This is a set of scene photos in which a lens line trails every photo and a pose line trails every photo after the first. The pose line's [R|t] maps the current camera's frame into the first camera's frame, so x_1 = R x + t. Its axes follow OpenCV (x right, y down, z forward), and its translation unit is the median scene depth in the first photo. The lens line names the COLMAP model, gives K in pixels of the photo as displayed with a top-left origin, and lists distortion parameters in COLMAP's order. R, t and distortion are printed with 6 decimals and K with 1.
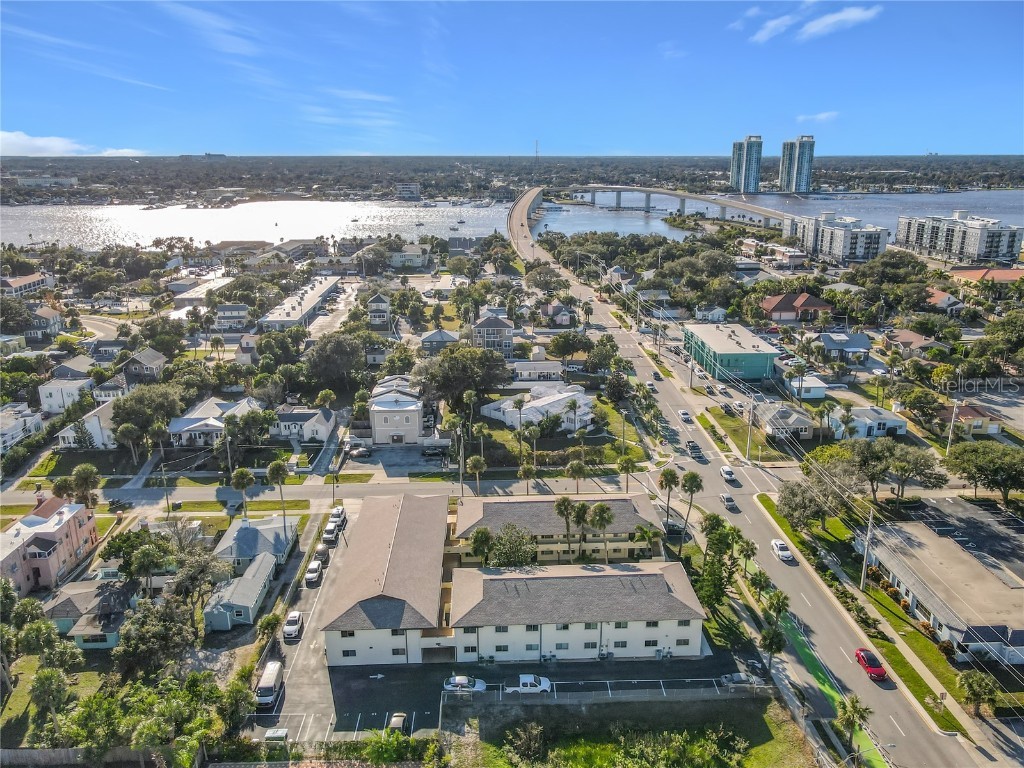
lens RADIAL K [[779.9, 0, 518.5], [0, 779.9, 380.1], [0, 0, 1]] dist [0.004294, 0.006275]
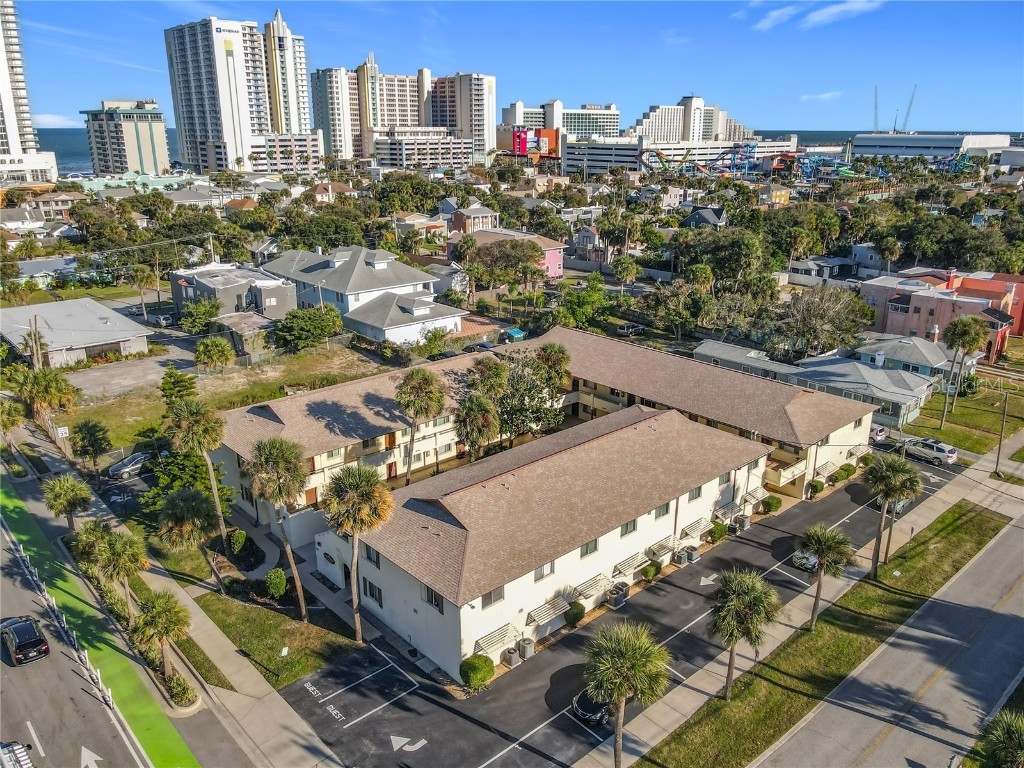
lens RADIAL K [[786.7, 0, 527.9], [0, 786.7, 385.2], [0, 0, 1]] dist [-0.019197, 0.012157]
pose [[-0.762783, 0.201911, -0.614324, 0.250351], [-0.183327, 0.843506, 0.504866, -0.072649], [0.620124, 0.497725, -0.606396, 0.919254]]
